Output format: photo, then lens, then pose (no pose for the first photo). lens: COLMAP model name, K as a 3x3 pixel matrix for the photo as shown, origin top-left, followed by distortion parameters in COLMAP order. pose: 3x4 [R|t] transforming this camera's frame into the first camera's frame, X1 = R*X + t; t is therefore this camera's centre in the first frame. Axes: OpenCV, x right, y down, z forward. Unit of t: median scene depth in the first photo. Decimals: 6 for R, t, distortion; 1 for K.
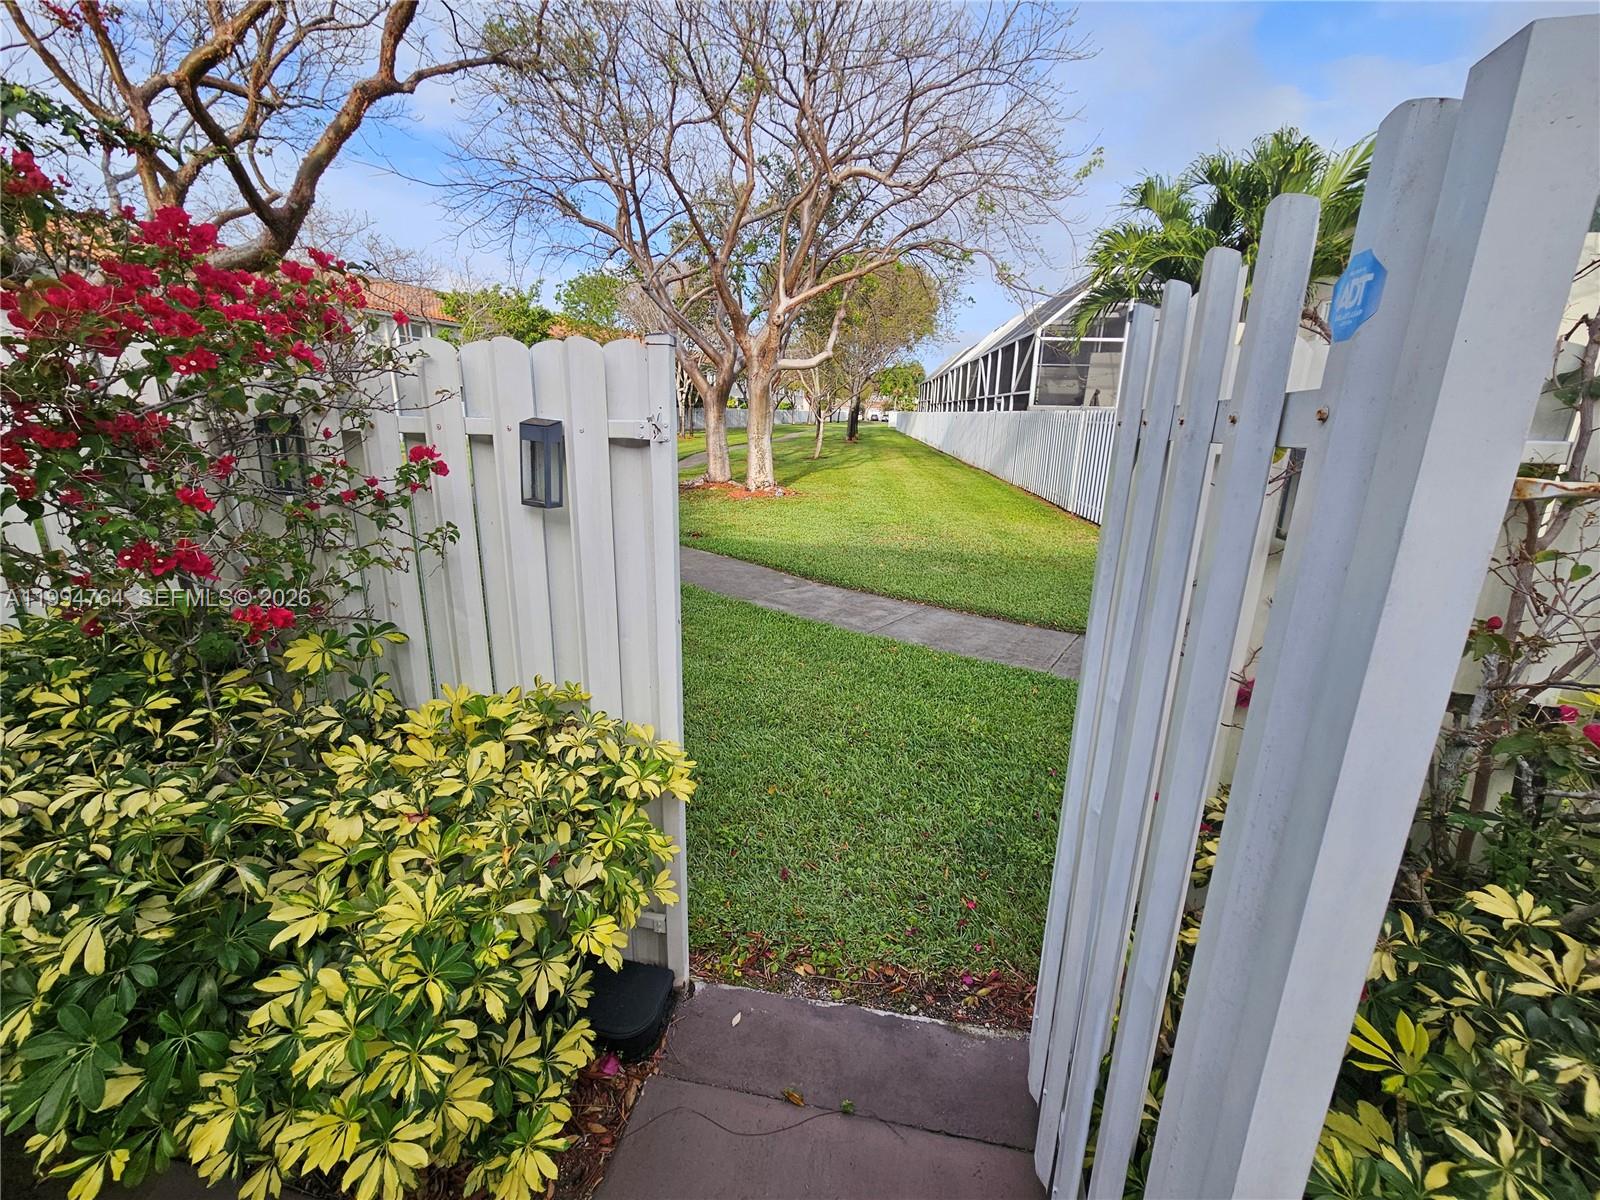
lens RADIAL K [[660.4, 0, 798.6], [0, 660.4, 598.8], [0, 0, 1]] dist [0.002365, -0.000579]
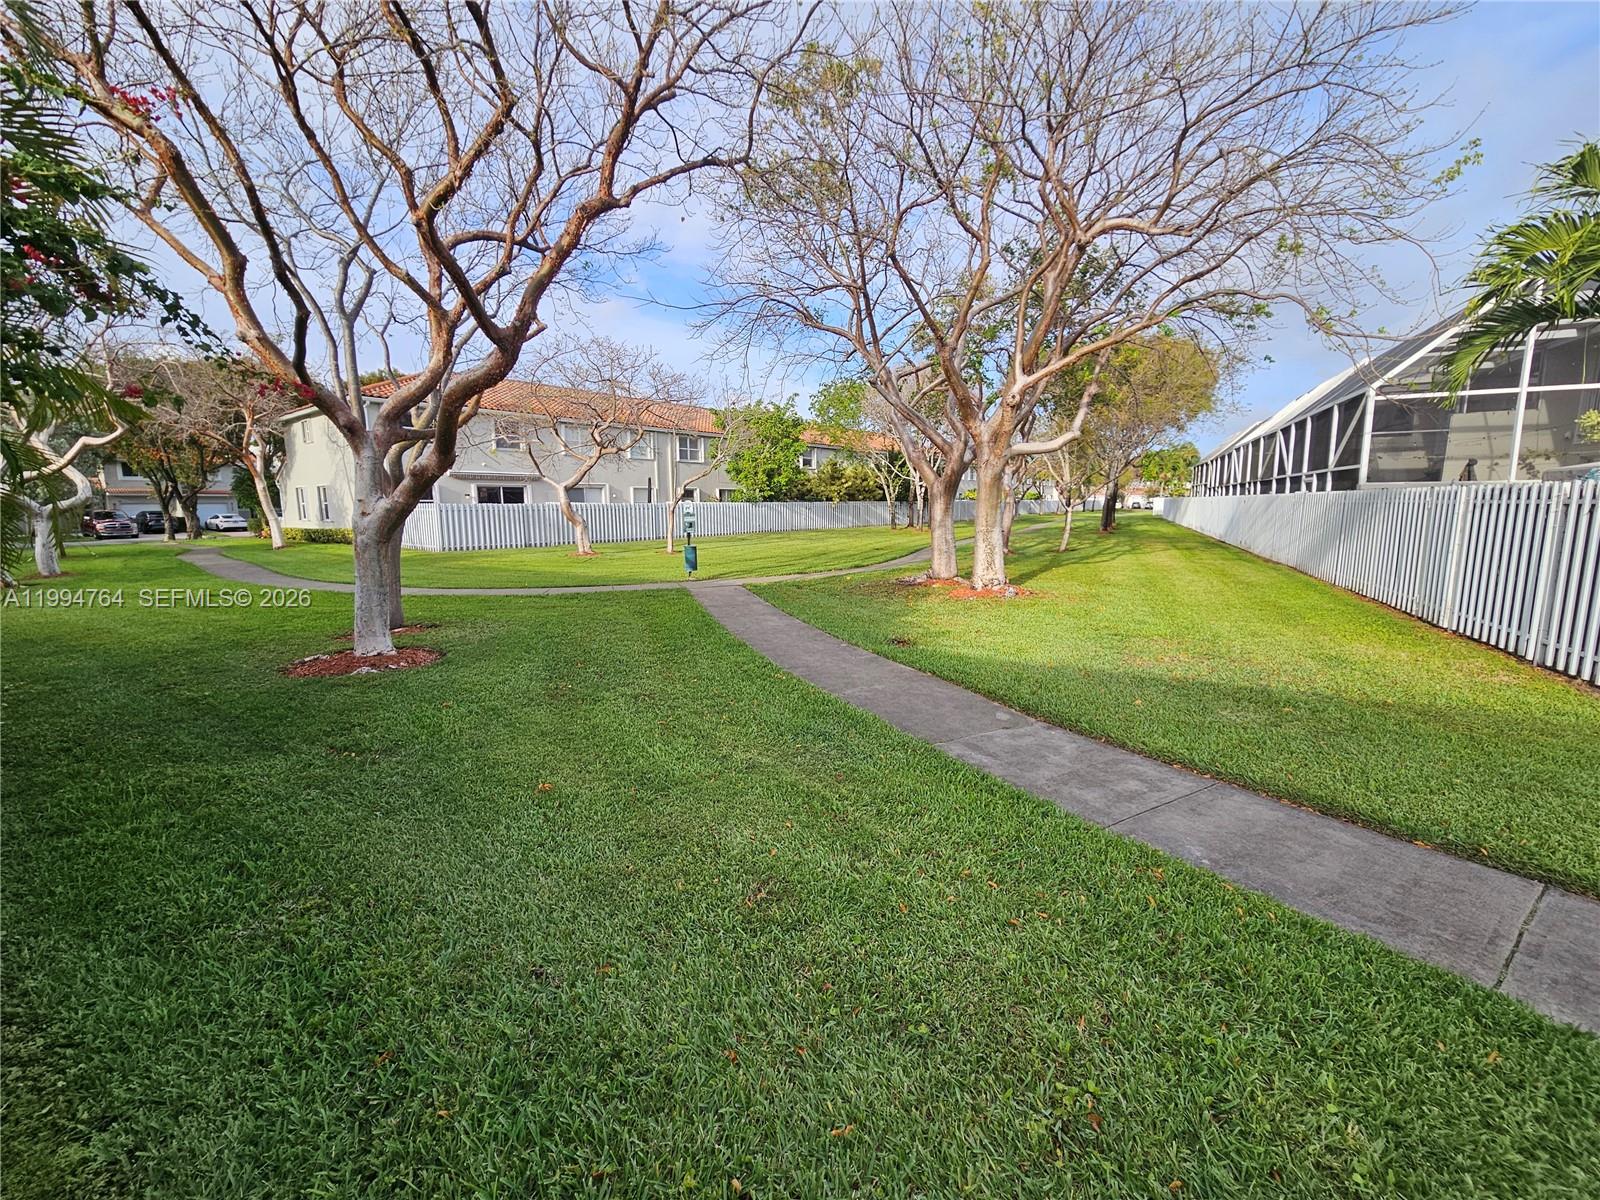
lens RADIAL K [[660.4, 0, 802.2], [0, 660.4, 603.0], [0, 0, 1]] dist [0.002365, -0.000579]
pose [[0.937796, 0.022248, -0.346472, 0.014964], [-0.066784, 0.990868, -0.117136, -0.026301], [0.340702, 0.132989, 0.930718, 0.100690]]
